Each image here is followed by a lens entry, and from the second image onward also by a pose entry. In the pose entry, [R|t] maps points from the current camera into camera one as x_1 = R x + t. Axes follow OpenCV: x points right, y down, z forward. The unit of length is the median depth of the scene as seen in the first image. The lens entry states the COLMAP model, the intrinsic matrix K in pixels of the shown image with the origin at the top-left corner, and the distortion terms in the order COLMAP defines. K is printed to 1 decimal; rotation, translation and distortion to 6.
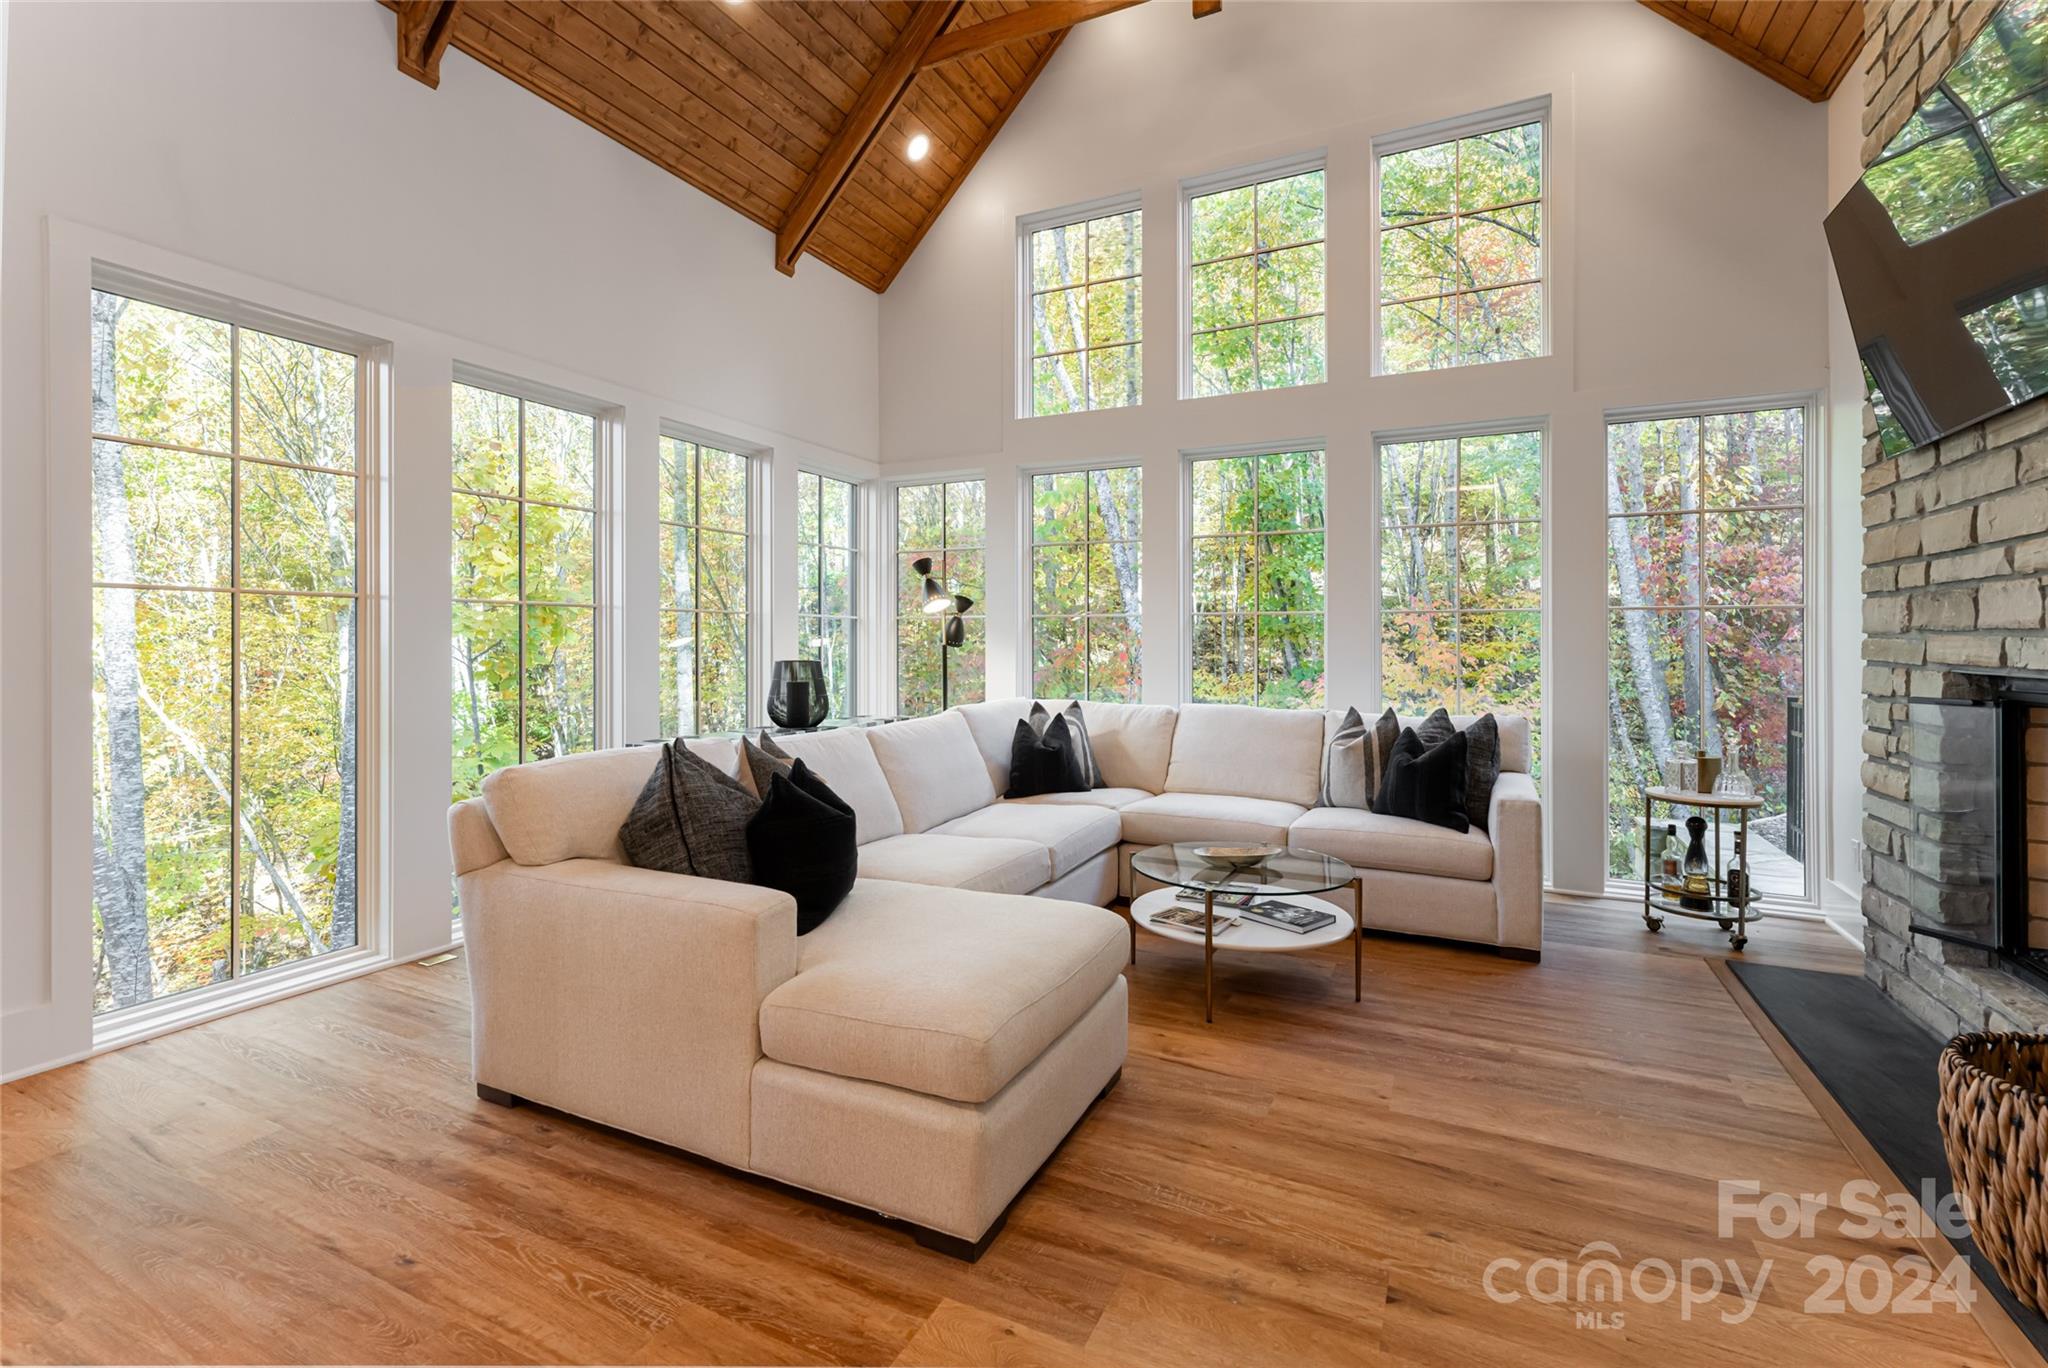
lens RADIAL K [[946.5, 0, 1012.0], [0, 946.5, 639.2], [0, 0, 1]] dist [0.011232, -0.000405]
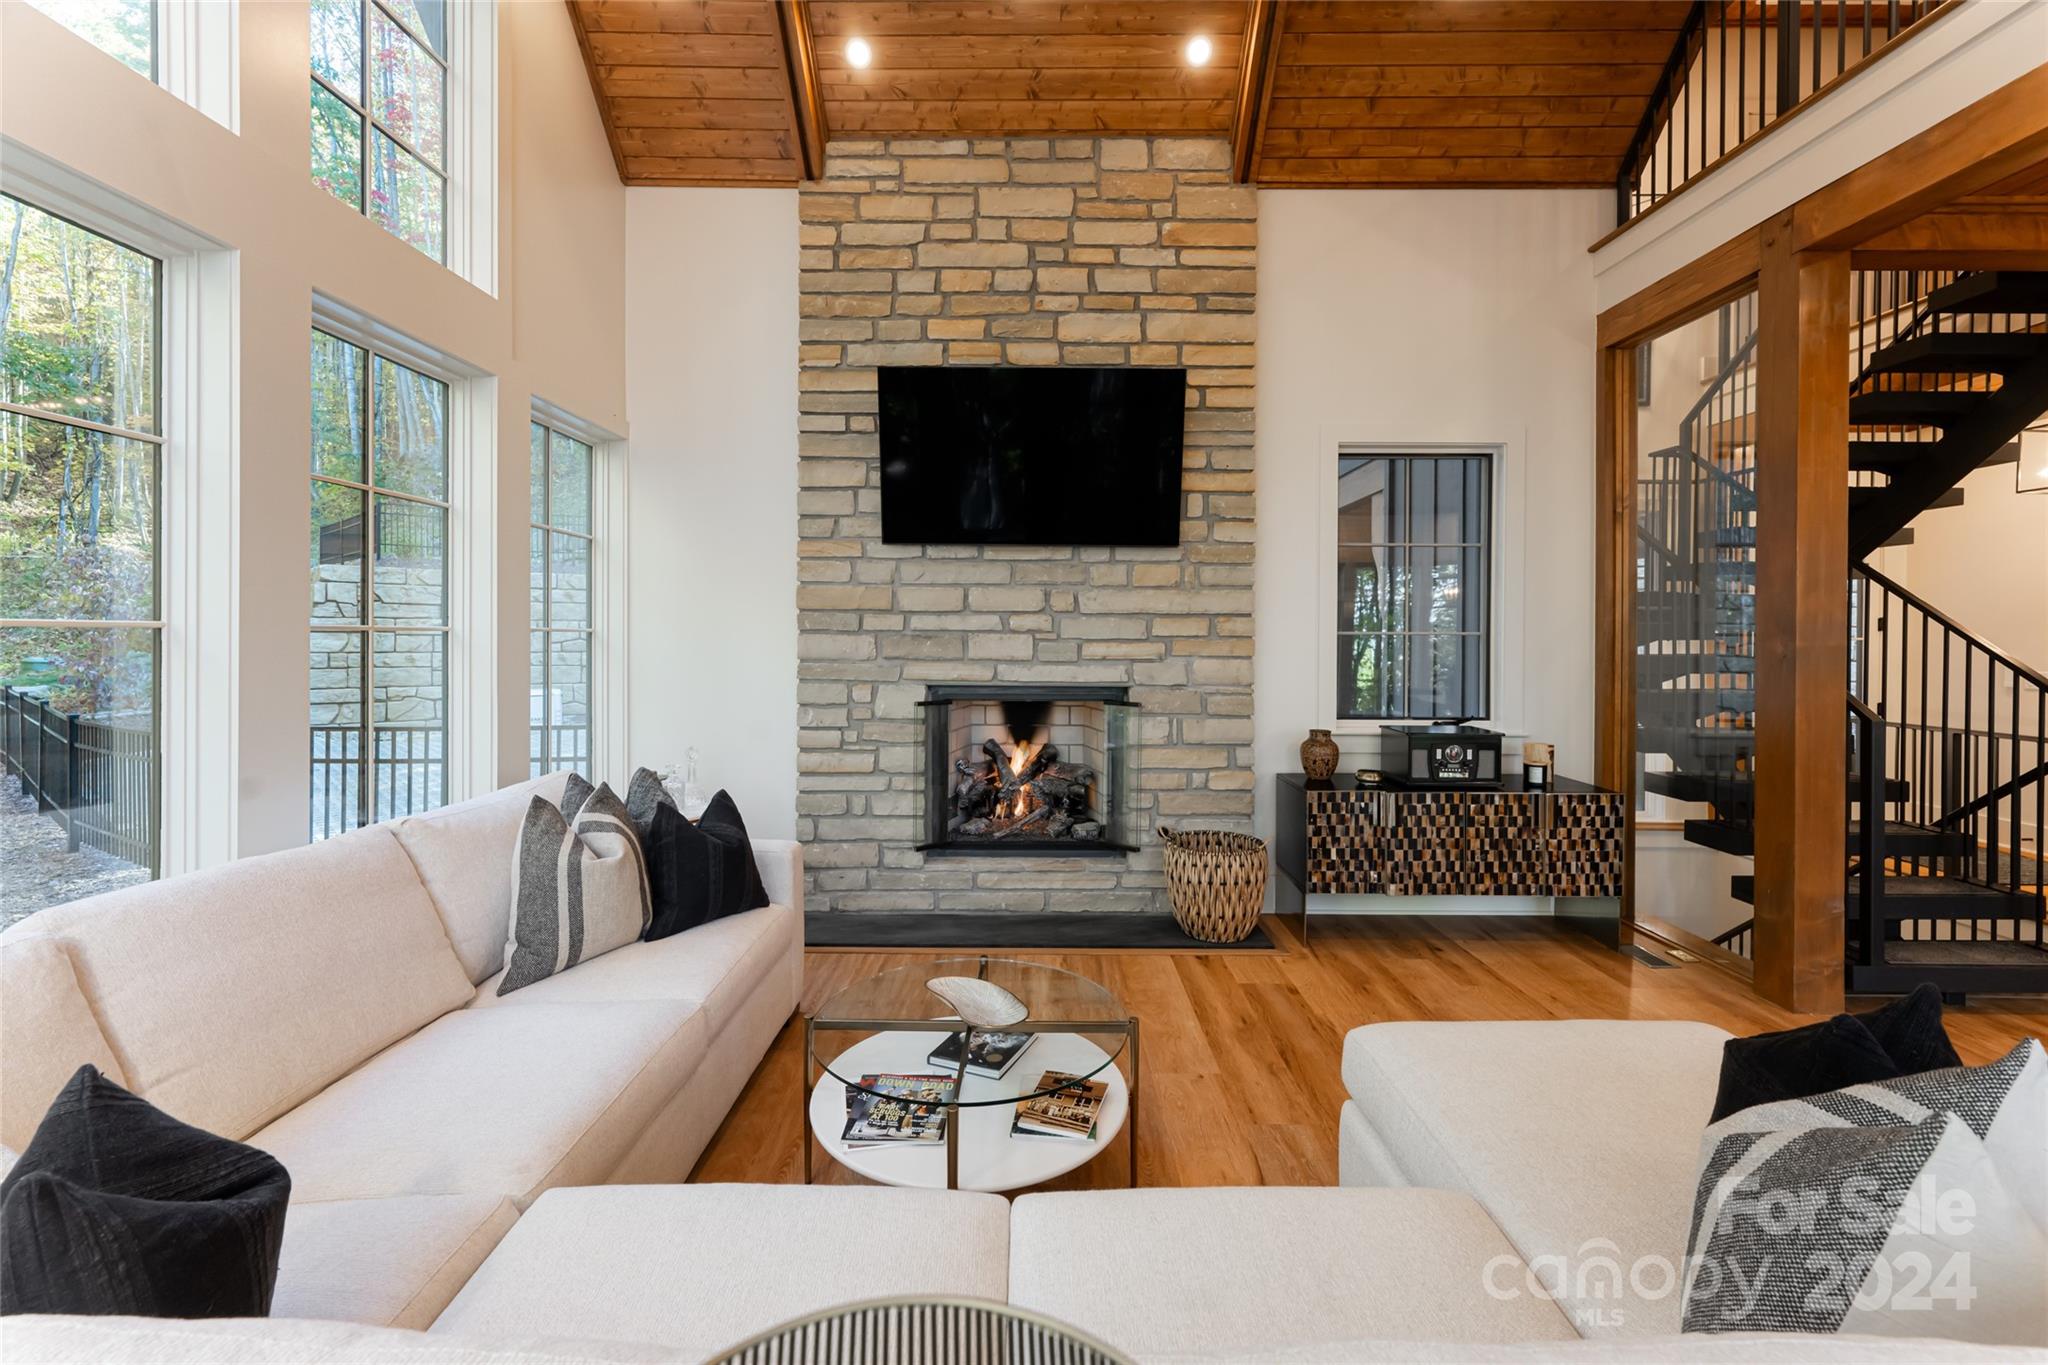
lens RADIAL K [[847.0, 0, 1017.4], [0, 847.0, 642.3], [0, 0, 1]] dist [0.002208, 0.000573]
pose [[-0.413229, -0.010406, 0.910568, -0.388506], [-0.008496, 0.999935, 0.007572, -0.047928], [-0.910588, -0.004607, -0.413291, 1.381137]]
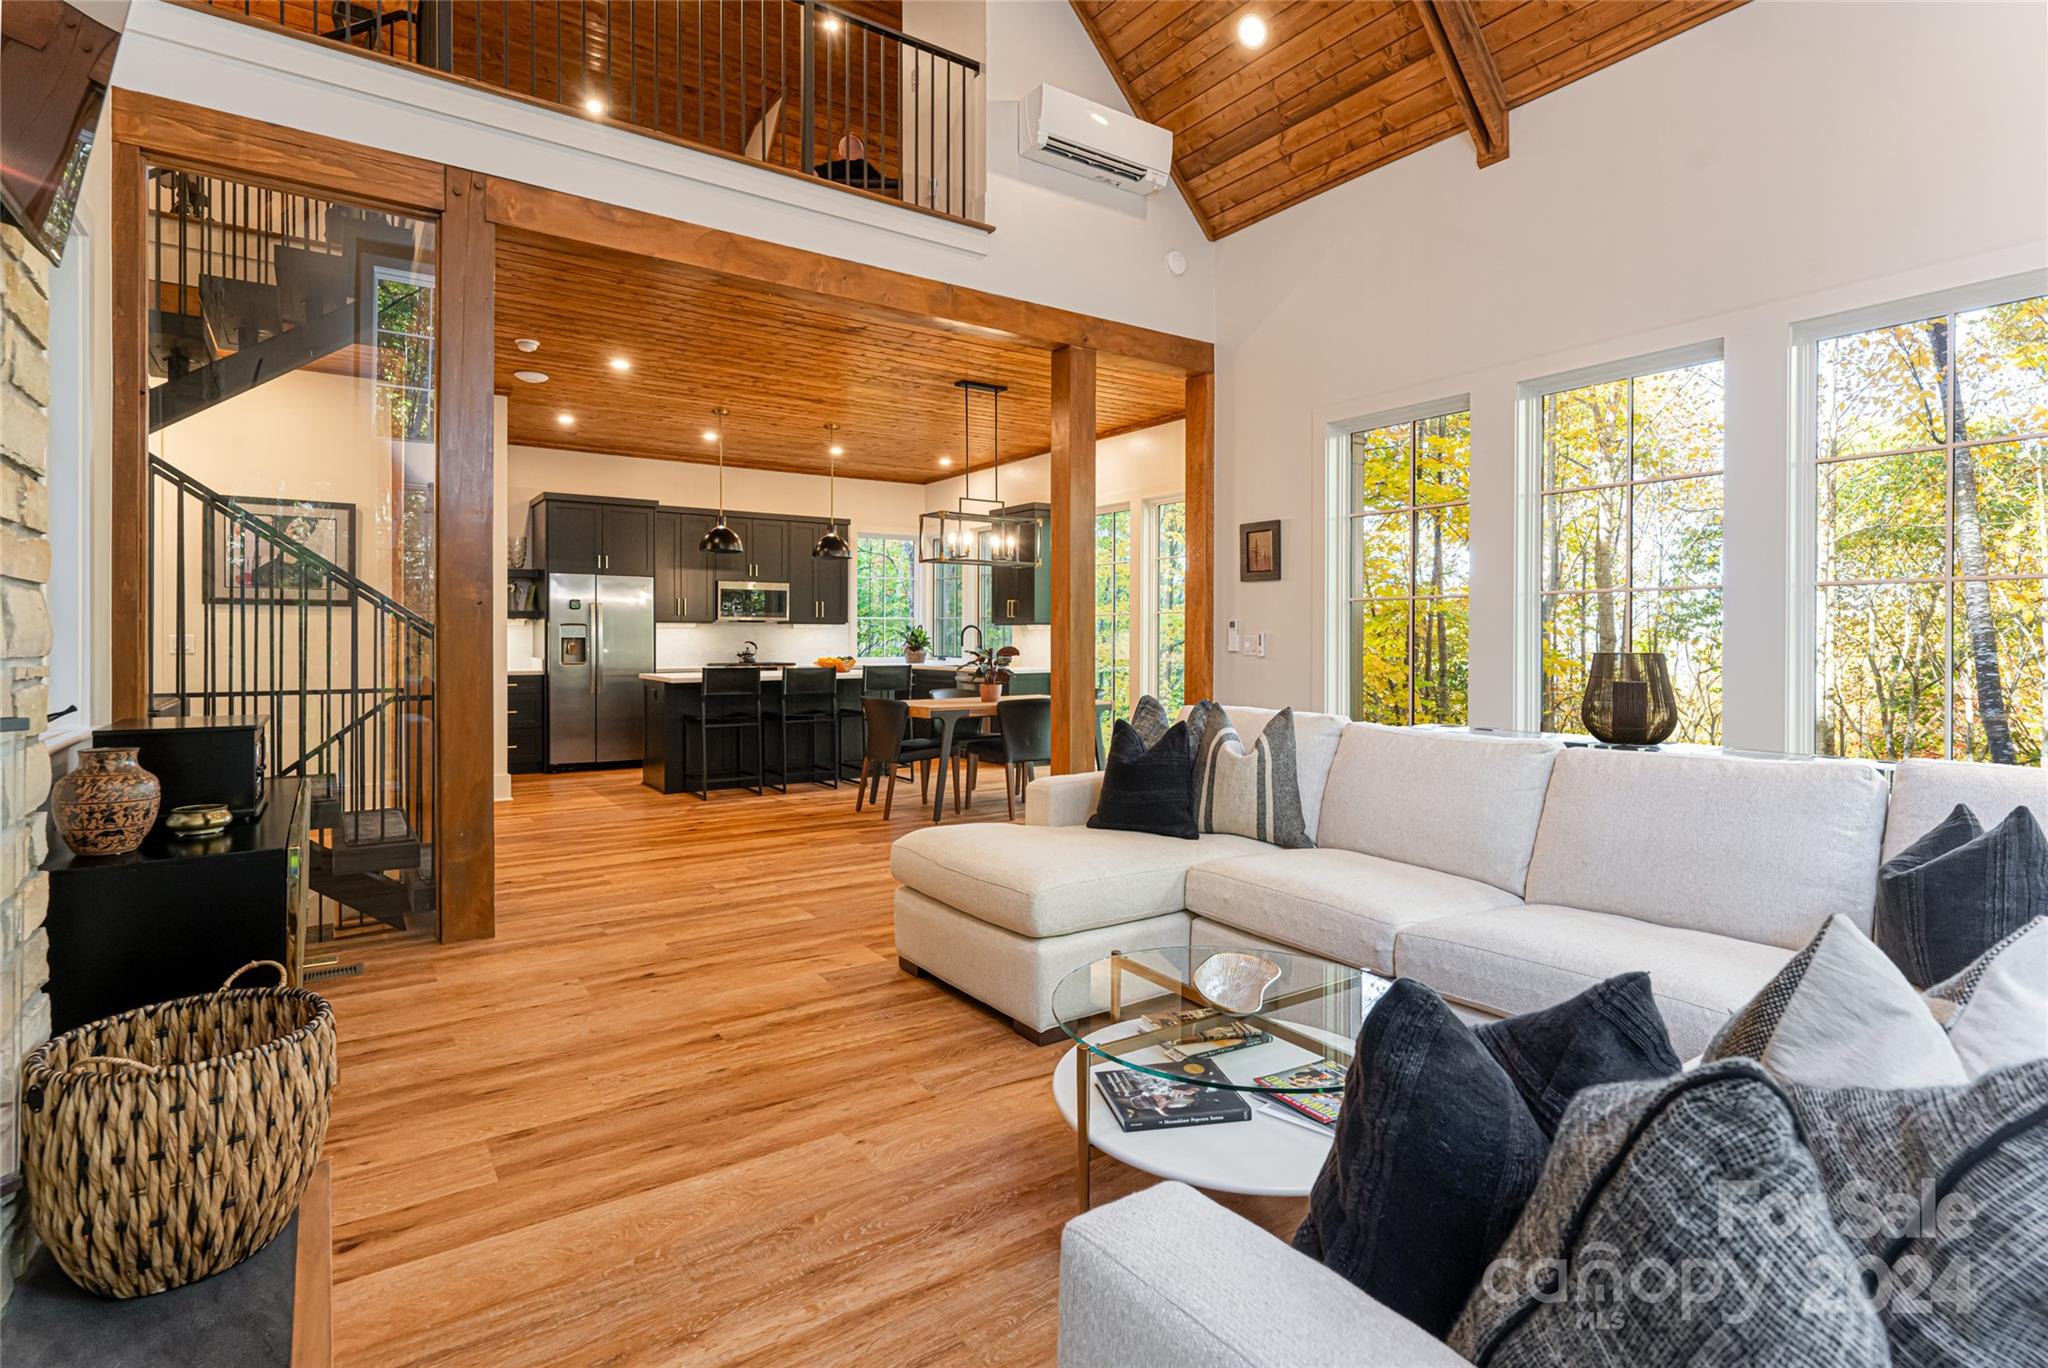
lens RADIAL K [[1020.6, 0, 1012.7], [0, 1020.6, 641.4], [0, 0, 1]] dist [-0.001298, 0.000107]
pose [[-0.507194, 0.000211, -0.861832, 0.949732], [0.000569, 1.000000, -0.000090, 0.019239], [0.861832, -0.000535, -0.507194, 1.345220]]
